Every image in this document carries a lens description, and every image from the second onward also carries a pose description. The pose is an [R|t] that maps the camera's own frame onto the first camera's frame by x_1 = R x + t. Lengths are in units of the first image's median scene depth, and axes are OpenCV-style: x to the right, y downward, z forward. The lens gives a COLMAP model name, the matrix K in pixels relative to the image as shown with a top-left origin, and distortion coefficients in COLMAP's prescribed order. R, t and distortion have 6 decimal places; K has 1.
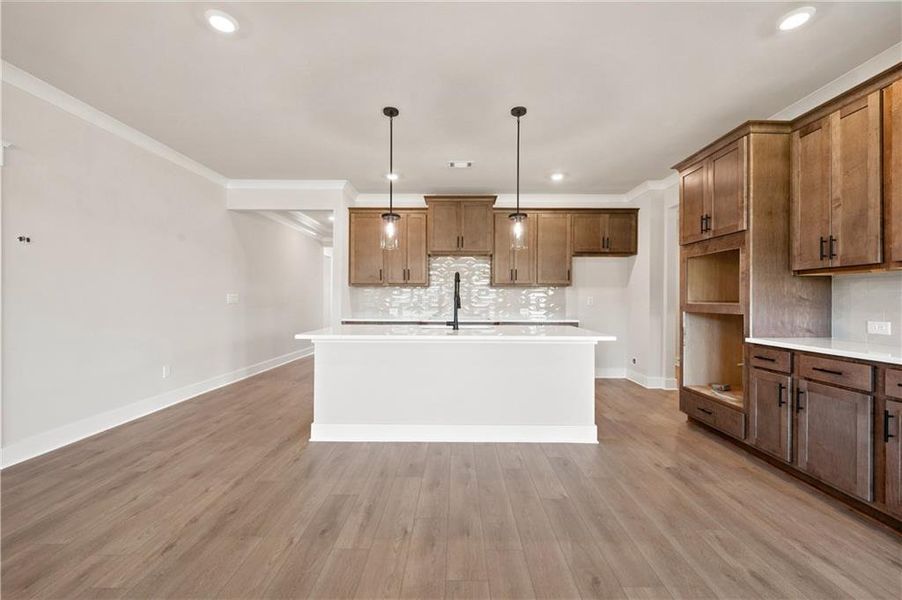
lens RADIAL K [[364.8, 0, 451.0], [0, 364.8, 300.0], [0, 0, 1]] dist [-0.000918, 0.000045]
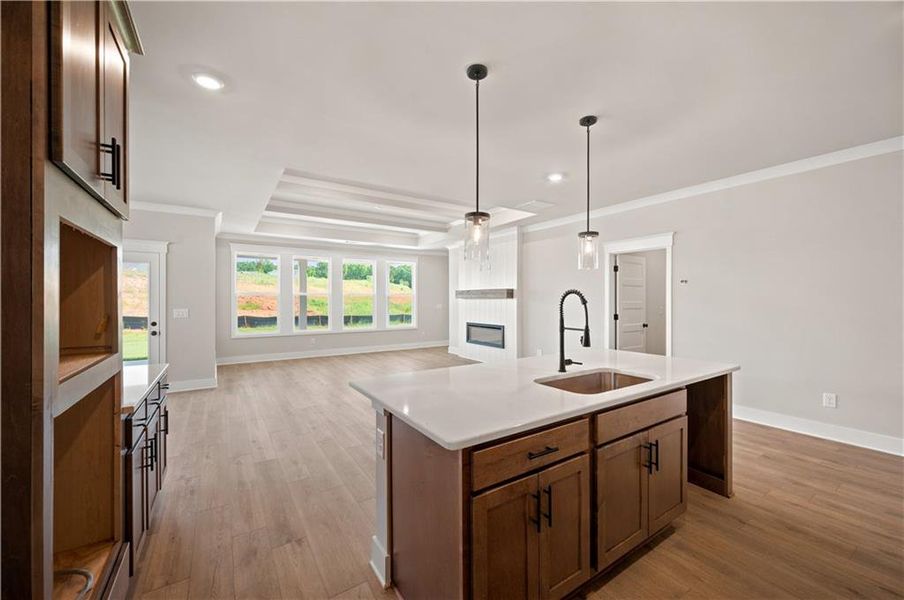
lens RADIAL K [[357.0, 0, 454.0], [0, 357.0, 297.1], [0, 0, 1]] dist [0.000347, -0.000023]
pose [[-0.828731, -0.006817, -0.559605, 0.703774], [-0.003212, 0.999967, -0.007424, -0.071021], [0.559638, -0.004355, -0.828726, 1.776032]]
